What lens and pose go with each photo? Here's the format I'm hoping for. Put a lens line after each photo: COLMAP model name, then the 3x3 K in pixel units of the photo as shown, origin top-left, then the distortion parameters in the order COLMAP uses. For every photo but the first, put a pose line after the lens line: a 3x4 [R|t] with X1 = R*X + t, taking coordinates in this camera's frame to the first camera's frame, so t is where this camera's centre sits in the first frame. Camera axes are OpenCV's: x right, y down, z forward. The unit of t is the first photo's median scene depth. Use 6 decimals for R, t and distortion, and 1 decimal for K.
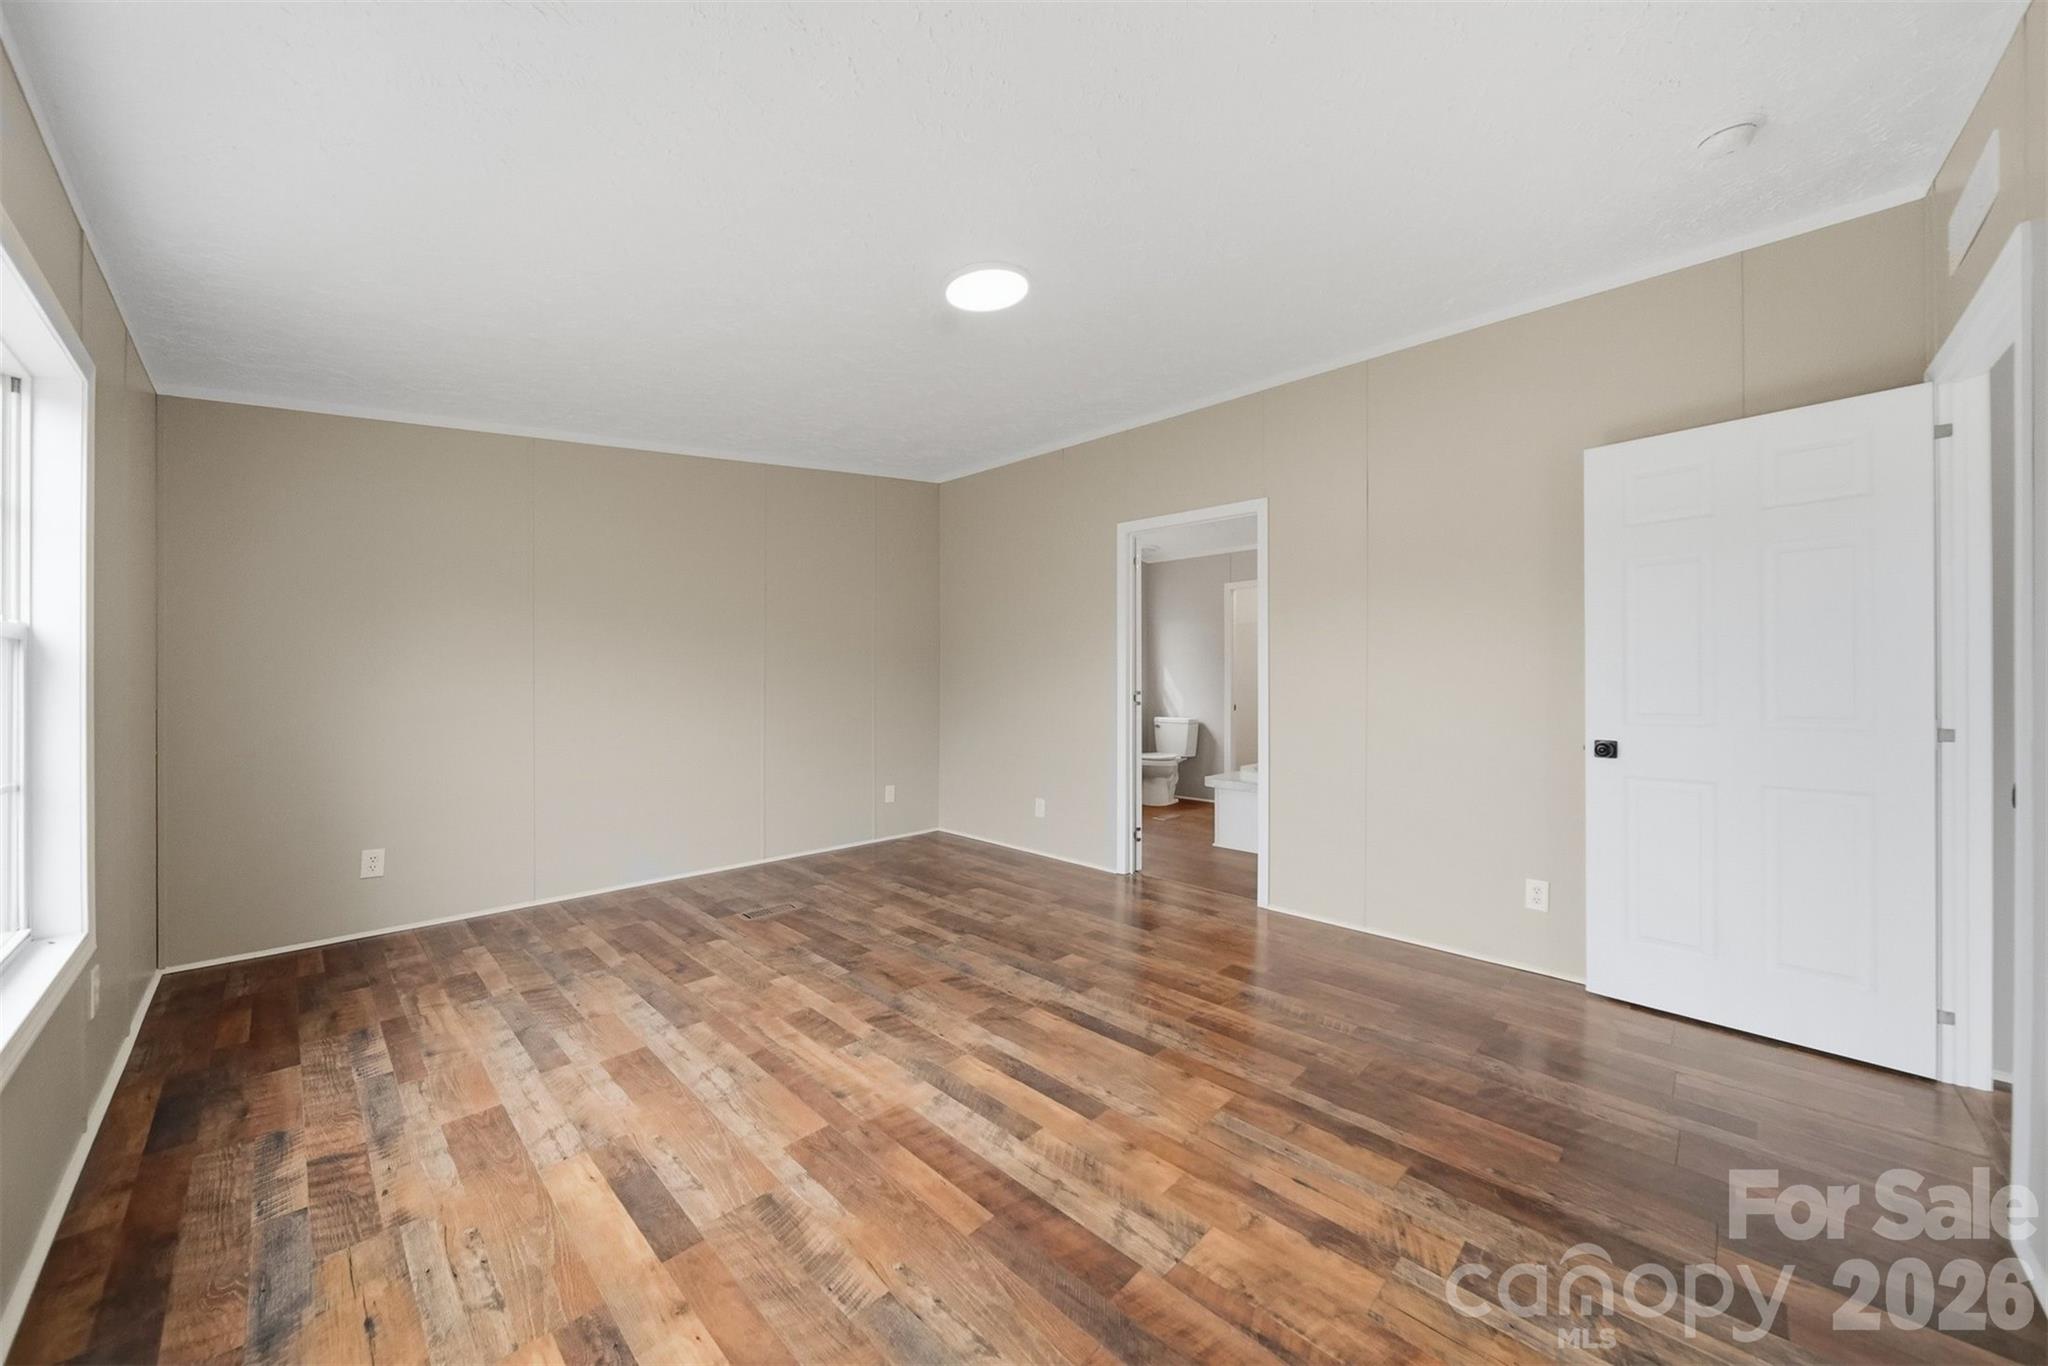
lens RADIAL K [[735.8, 0, 1020.5], [0, 735.8, 681.5], [0, 0, 1]] dist [0.000340, -0.001735]
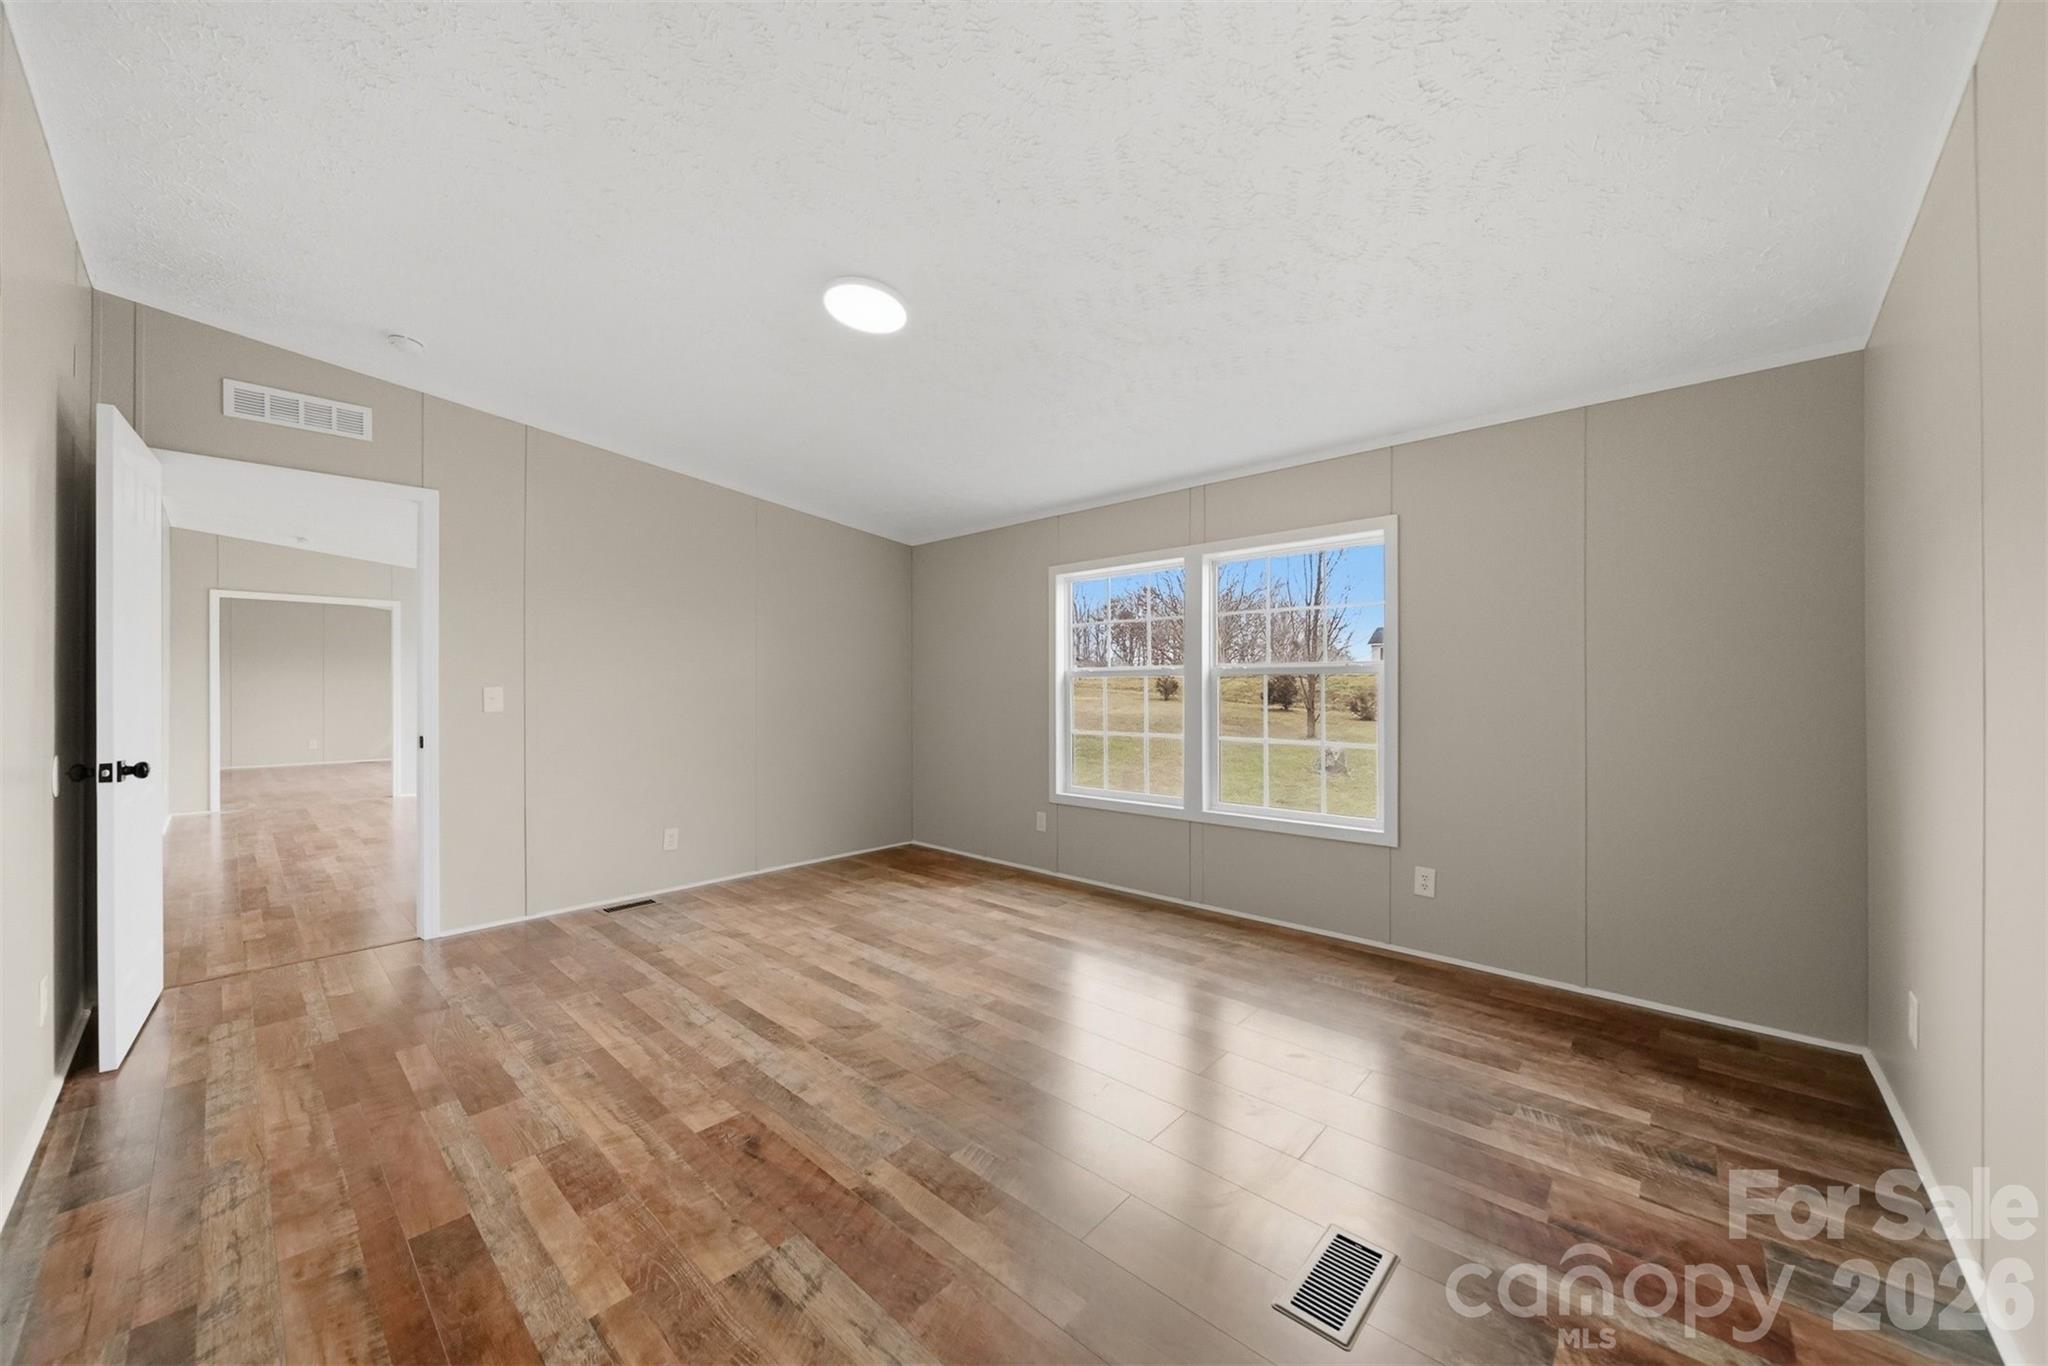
lens RADIAL K [[735.8, 0, 1020.5], [0, 735.8, 681.5], [0, 0, 1]] dist [0.000340, -0.001735]
pose [[-0.999331, -0.003839, -0.036358, -0.234031], [-0.003491, 0.999948, -0.009622, -0.007442], [0.036393, -0.009489, -0.999293, 2.113716]]
